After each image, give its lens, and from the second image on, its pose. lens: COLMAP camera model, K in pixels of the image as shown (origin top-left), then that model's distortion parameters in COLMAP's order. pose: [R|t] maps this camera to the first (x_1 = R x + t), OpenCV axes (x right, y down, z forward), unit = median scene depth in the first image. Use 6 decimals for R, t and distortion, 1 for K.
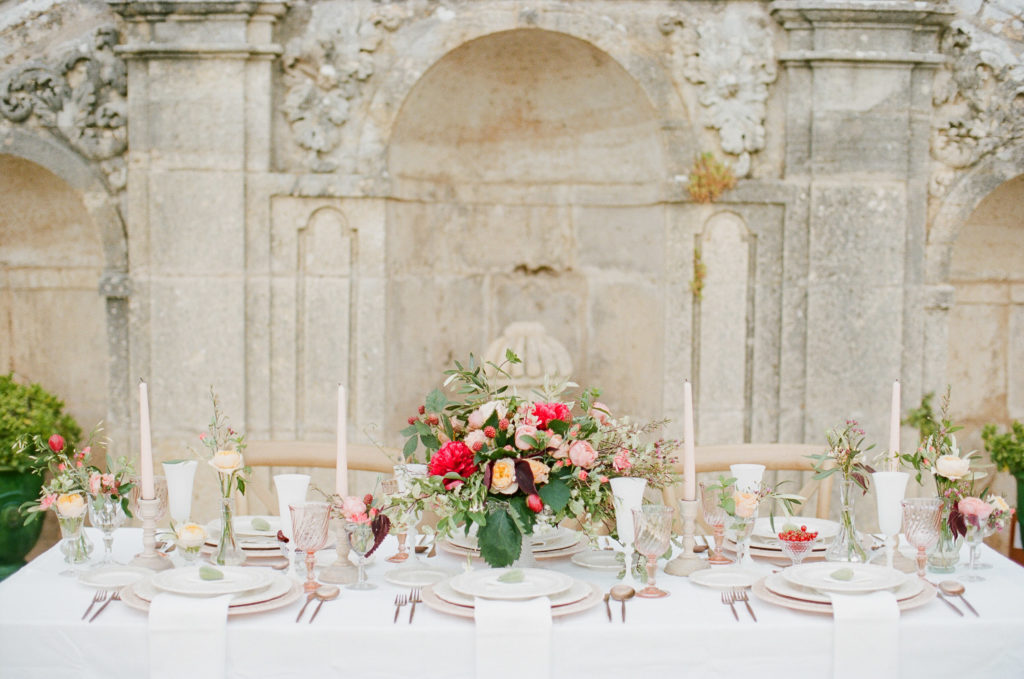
lens RADIAL K [[1594.7, 0, 512.0], [0, 1594.7, 339.5], [0, 0, 1]] dist [-0.125923, -0.011164]
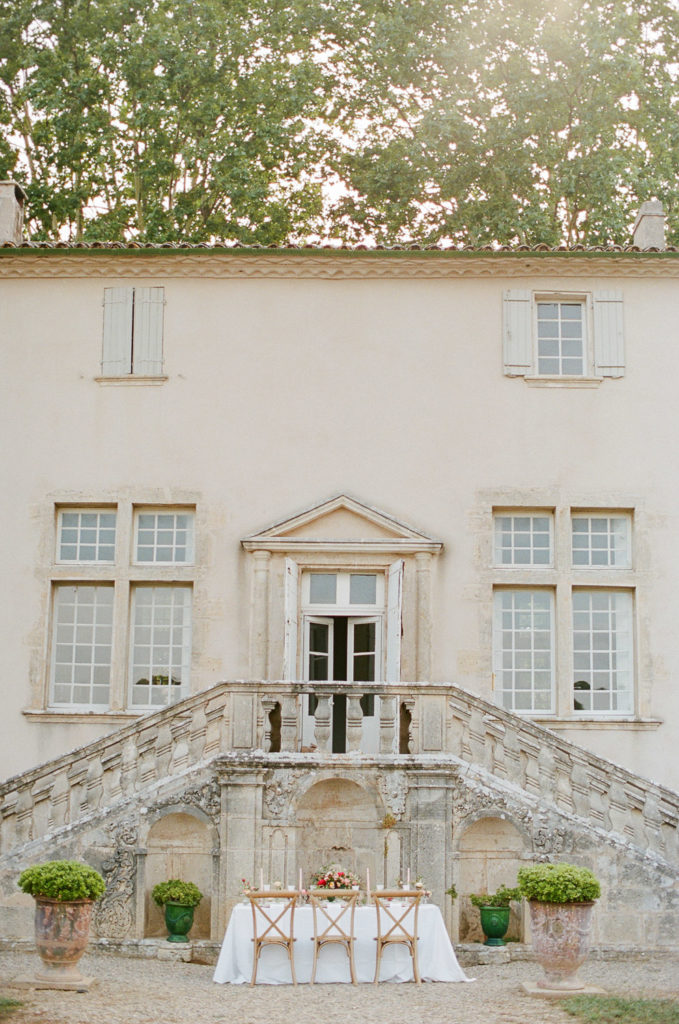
lens RADIAL K [[1594.7, 0, 339.5], [0, 1594.7, 512.0], [0, 0, 1]] dist [-0.125923, -0.011164]
pose [[0.999930, 0.003354, 0.011332, -0.043152], [-0.000317, 0.966143, -0.258005, 0.240298], [-0.011814, 0.257984, 0.966077, -4.323265]]
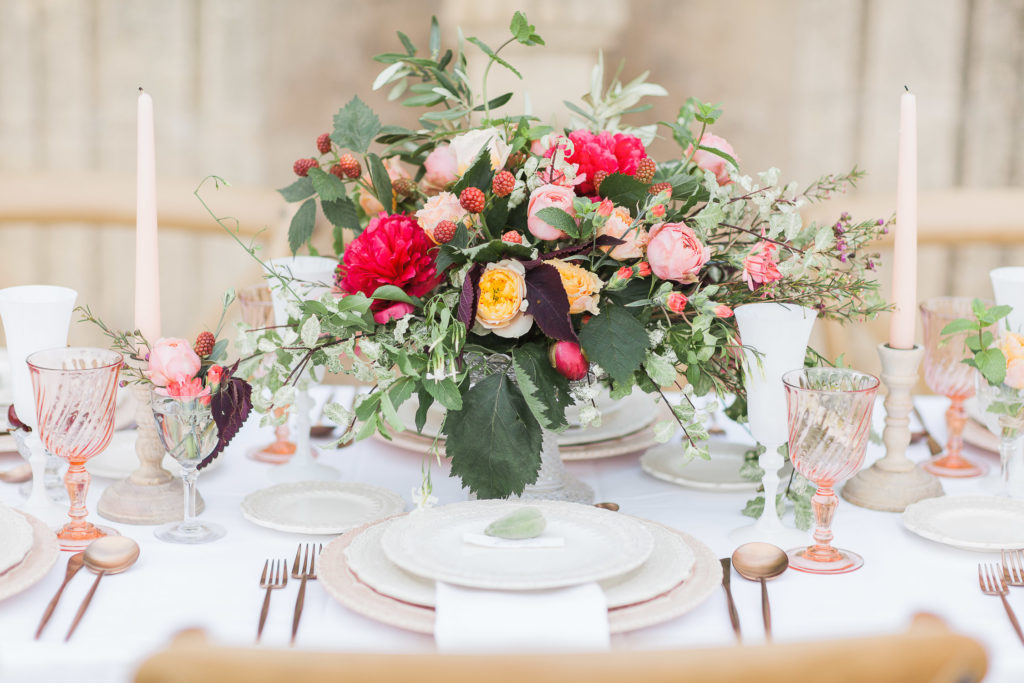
lens RADIAL K [[2762.7, 0, 512.0], [0, 2762.7, 341.5], [0, 0, 1]] dist [0.154497, 0.005456]
pose [[0.999916, 0.011237, 0.006405, -0.007122], [-0.012065, 0.988796, 0.148788, -0.019361], [-0.004661, -0.148852, 0.988848, 0.210839]]
